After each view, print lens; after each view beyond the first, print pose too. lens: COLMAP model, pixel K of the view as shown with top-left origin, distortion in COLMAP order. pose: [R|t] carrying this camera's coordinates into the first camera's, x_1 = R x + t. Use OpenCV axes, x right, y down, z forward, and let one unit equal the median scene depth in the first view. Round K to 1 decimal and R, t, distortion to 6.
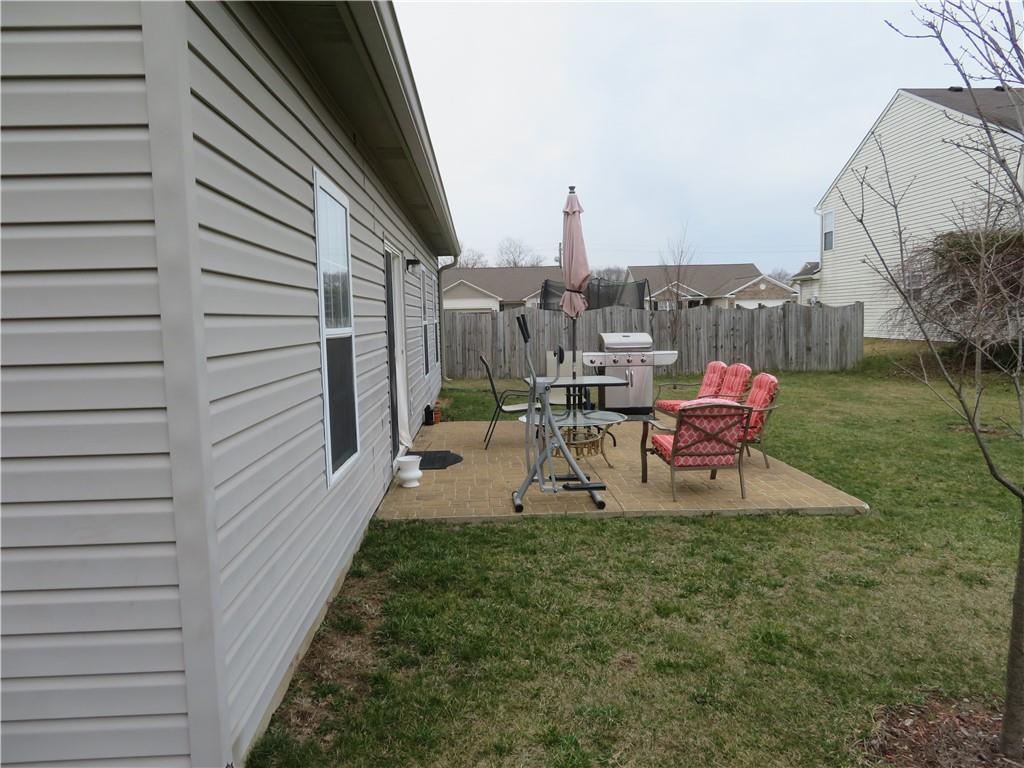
lens RADIAL K [[743.0, 0, 511.9], [0, 743.0, 383.6], [0, 0, 1]] dist [-0.004706, -0.000212]
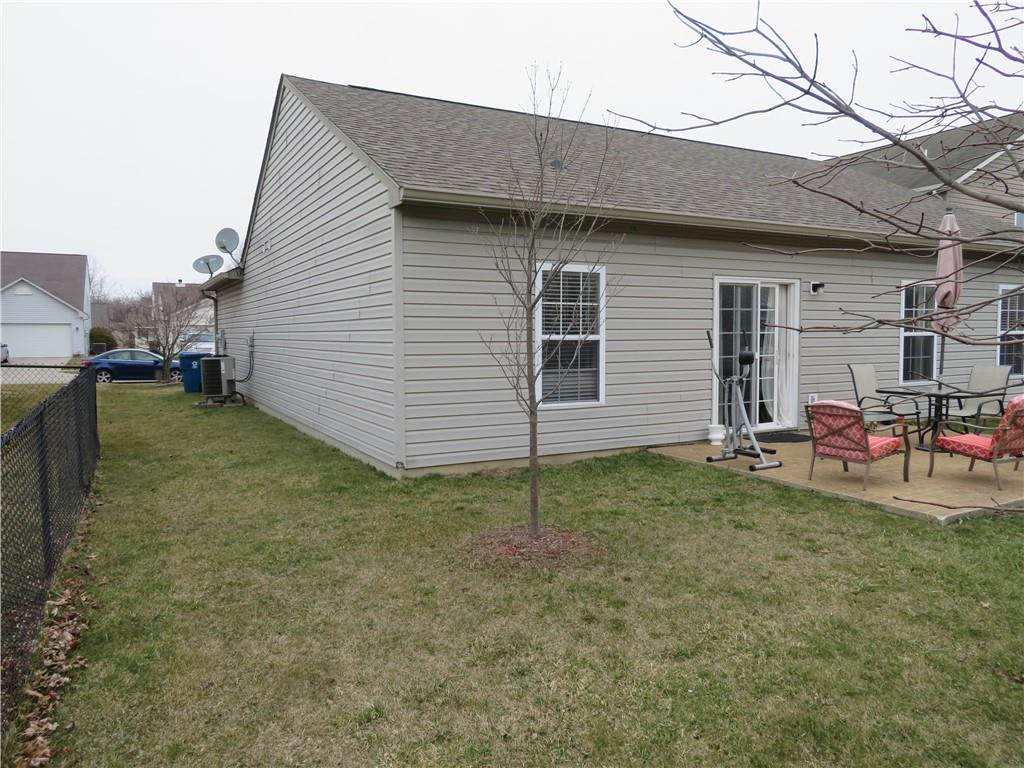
lens RADIAL K [[743.0, 0, 512.9], [0, 743.0, 387.1], [0, 0, 1]] dist [-0.004706, -0.000212]
pose [[0.429342, 0.087006, -0.898941, 1.122637], [-0.085115, 0.994817, 0.055633, -0.024028], [0.899122, 0.052628, 0.434522, -0.003532]]
